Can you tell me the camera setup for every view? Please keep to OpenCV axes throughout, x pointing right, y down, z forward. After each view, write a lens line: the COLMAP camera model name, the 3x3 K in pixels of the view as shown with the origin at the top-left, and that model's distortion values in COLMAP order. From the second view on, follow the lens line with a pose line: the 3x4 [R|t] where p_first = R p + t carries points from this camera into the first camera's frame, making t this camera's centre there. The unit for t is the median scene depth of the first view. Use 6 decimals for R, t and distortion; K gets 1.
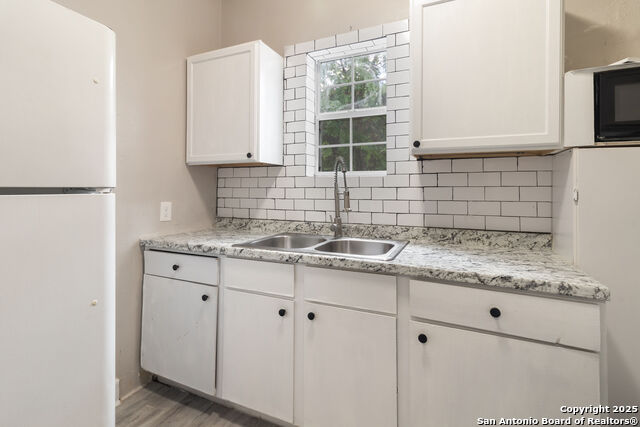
lens RADIAL K [[298.4, 0, 318.2], [0, 298.4, 187.2], [0, 0, 1]] dist [0.001750, 0.000146]
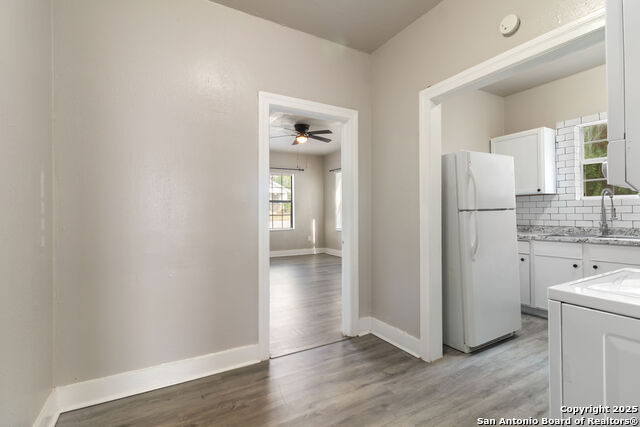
lens RADIAL K [[293.7, 0, 320.2], [0, 293.7, 209.0], [0, 0, 1]] dist [0.001211, -0.000367]
pose [[0.814443, -0.018870, -0.579937, -0.292787], [0.021147, 0.999772, -0.002832, -0.013001], [0.579858, -0.009958, 0.814656, -1.355726]]
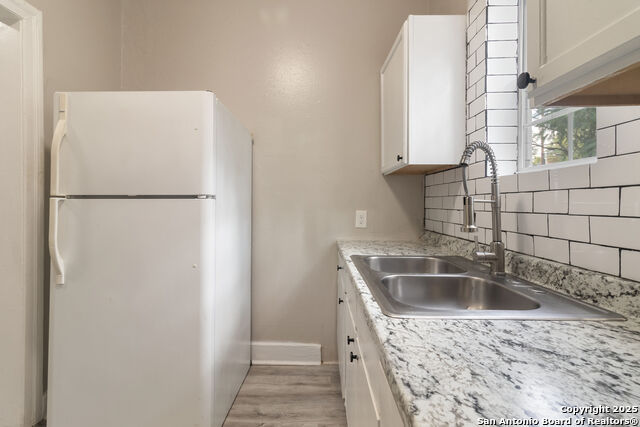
lens RADIAL K [[296.4, 0, 320.1], [0, 296.4, 205.2], [0, 0, 1]] dist [-0.001075, 0.000060]
pose [[0.418454, 0.006335, -0.908216, 0.472989], [0.005337, 0.999941, 0.009434, 0.020875], [0.908222, -0.008795, 0.418395, 0.446527]]
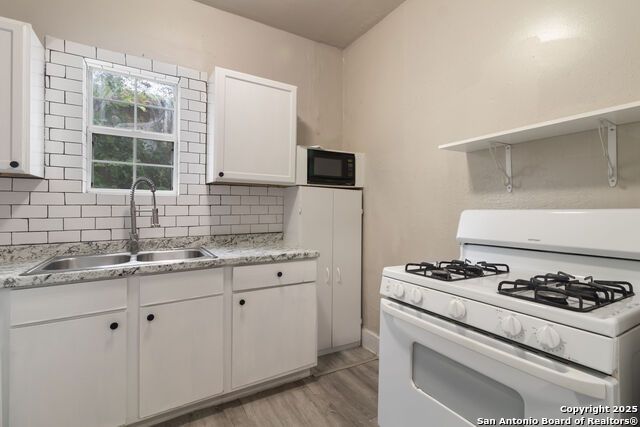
lens RADIAL K [[296.4, 0, 320.1], [0, 296.4, 205.2], [0, 0, 1]] dist [-0.001075, 0.000060]
pose [[0.563961, 0.003682, 0.825793, -0.440830], [-0.007952, 0.999968, 0.000972, -0.005027], [-0.825763, -0.007115, 0.563972, -0.130138]]
